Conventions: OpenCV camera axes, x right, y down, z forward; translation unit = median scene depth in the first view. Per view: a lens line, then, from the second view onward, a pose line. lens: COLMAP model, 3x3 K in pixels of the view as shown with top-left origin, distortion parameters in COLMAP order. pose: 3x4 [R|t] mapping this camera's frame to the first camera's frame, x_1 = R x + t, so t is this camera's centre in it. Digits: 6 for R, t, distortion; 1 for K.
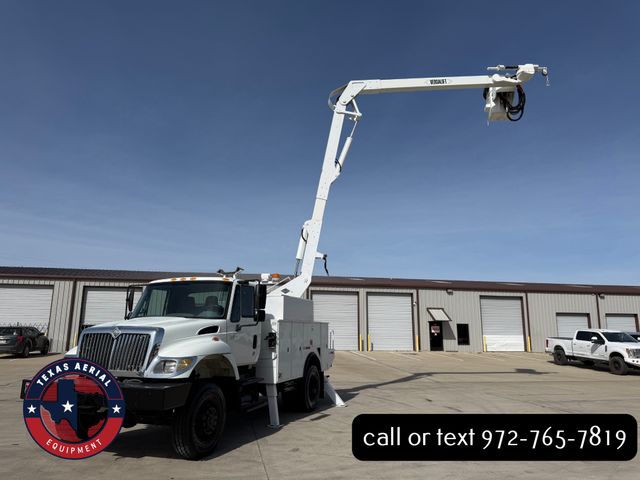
lens RADIAL K [[449.9, 0, 321.8], [0, 449.9, 242.2], [0, 0, 1]] dist [0.081172, -0.106880]
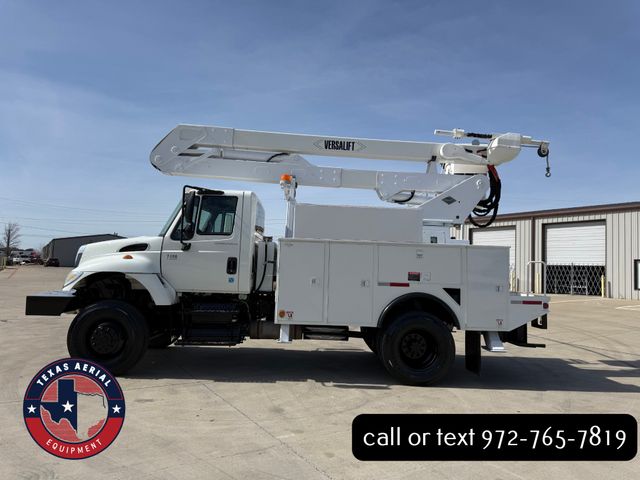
lens RADIAL K [[449.9, 0, 323.7], [0, 449.9, 237.9], [0, 0, 1]] dist [0.081172, -0.106880]
pose [[0.366147, -0.051347, -0.929139, 0.435972], [0.148991, 0.988830, 0.004067, 0.132662], [0.918552, -0.139923, 0.369707, 0.592502]]
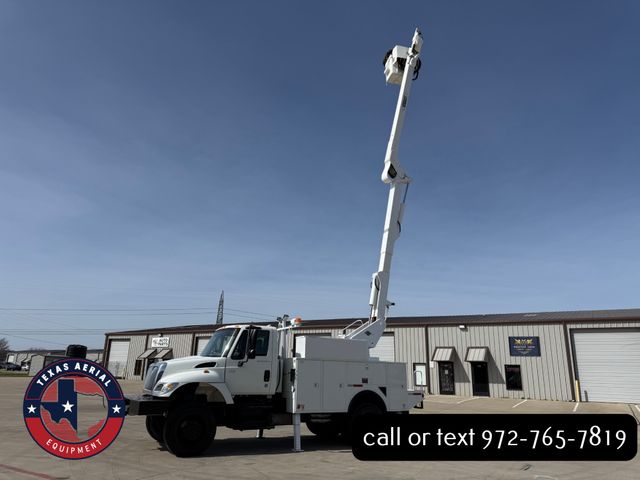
lens RADIAL K [[449.9, 0, 318.7], [0, 449.9, 238.5], [0, 0, 1]] dist [0.081172, -0.106880]
pose [[0.740973, -0.177864, -0.647552, 0.571652], [0.110899, 0.983456, -0.143230, 0.029101], [0.662314, 0.034317, 0.748440, 0.100220]]
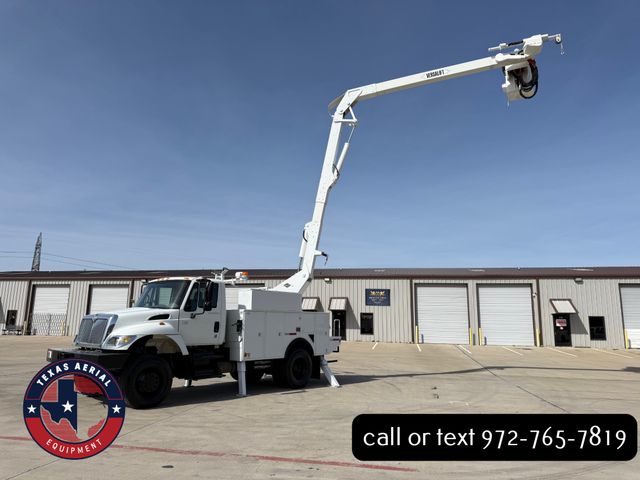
lens RADIAL K [[449.9, 0, 316.5], [0, 449.9, 240.3], [0, 0, 1]] dist [0.081172, -0.106880]
pose [[0.927621, -0.061123, -0.368487, 0.404525], [0.064789, 0.997896, -0.002428, 0.000198], [0.367860, -0.021621, 0.929630, -0.045182]]
